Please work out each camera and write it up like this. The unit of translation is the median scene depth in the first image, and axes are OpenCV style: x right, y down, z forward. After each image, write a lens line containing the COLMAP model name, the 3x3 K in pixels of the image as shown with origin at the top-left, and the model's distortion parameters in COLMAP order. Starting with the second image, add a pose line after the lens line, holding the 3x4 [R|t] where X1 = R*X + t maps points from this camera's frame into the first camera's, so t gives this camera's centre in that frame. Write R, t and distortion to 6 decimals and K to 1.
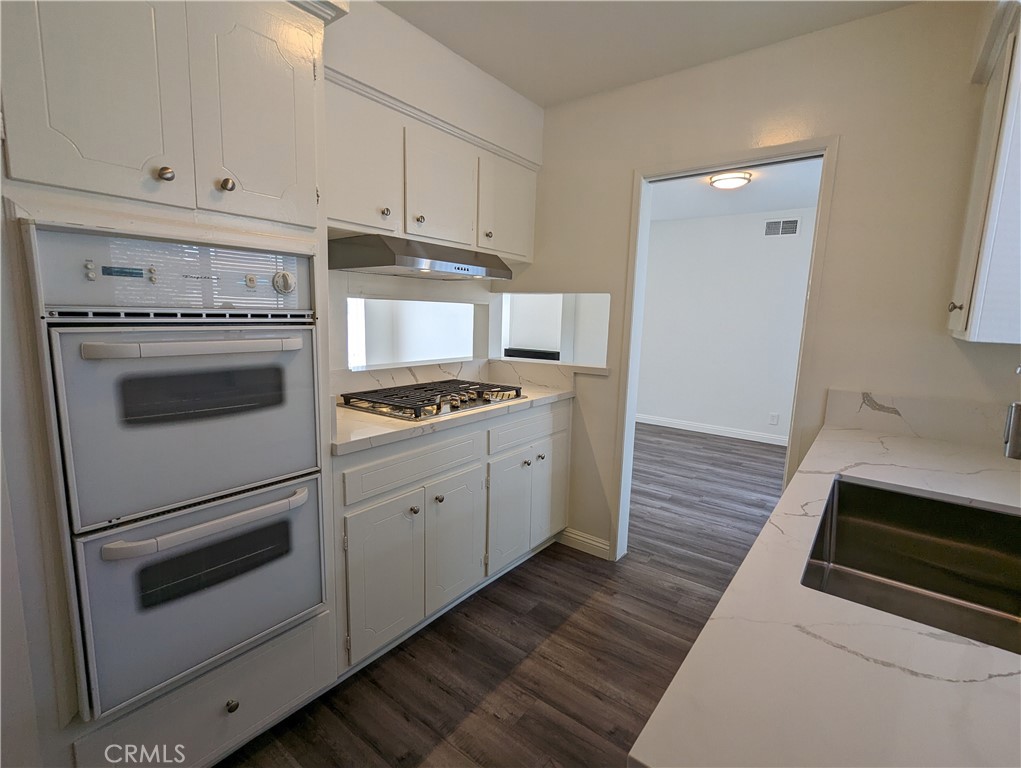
lens RADIAL K [[482.3, 0, 504.9], [0, 482.3, 384.2], [0, 0, 1]] dist [-0.006307, -0.000130]
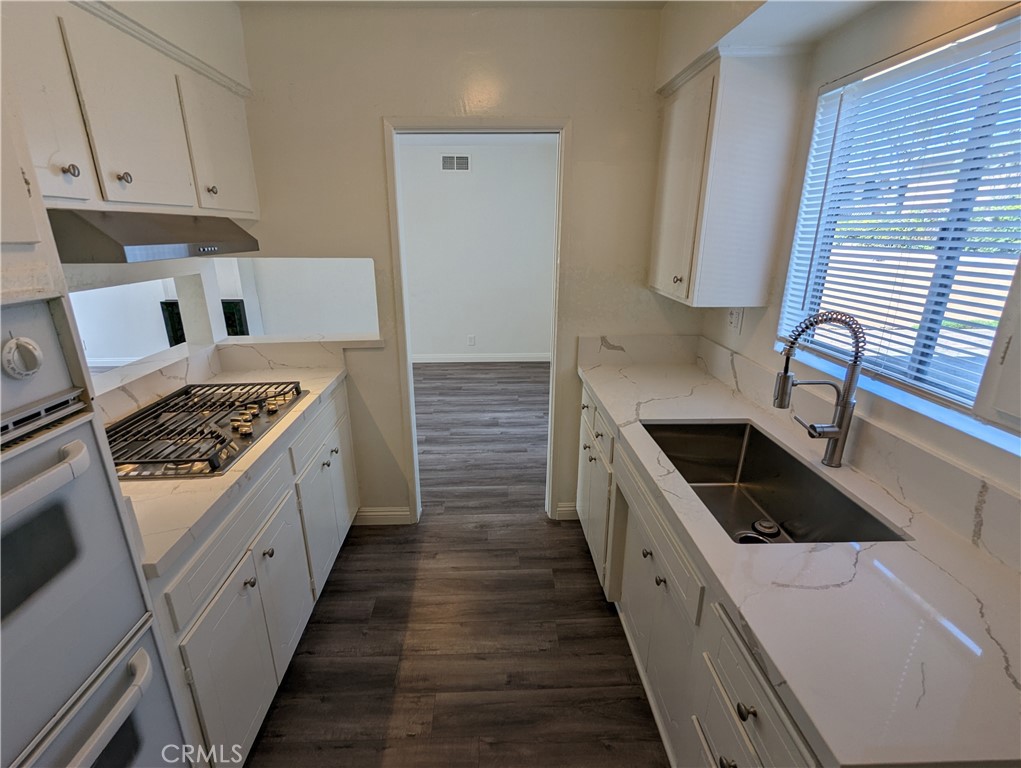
lens RADIAL K [[482.3, 0, 505.2], [0, 482.3, 384.6], [0, 0, 1]] dist [-0.006307, -0.000130]
pose [[0.767657, -0.222302, 0.601070, -0.193200], [0.115743, 0.970579, 0.211141, -0.122282], [-0.630323, -0.092514, 0.770801, 0.120422]]
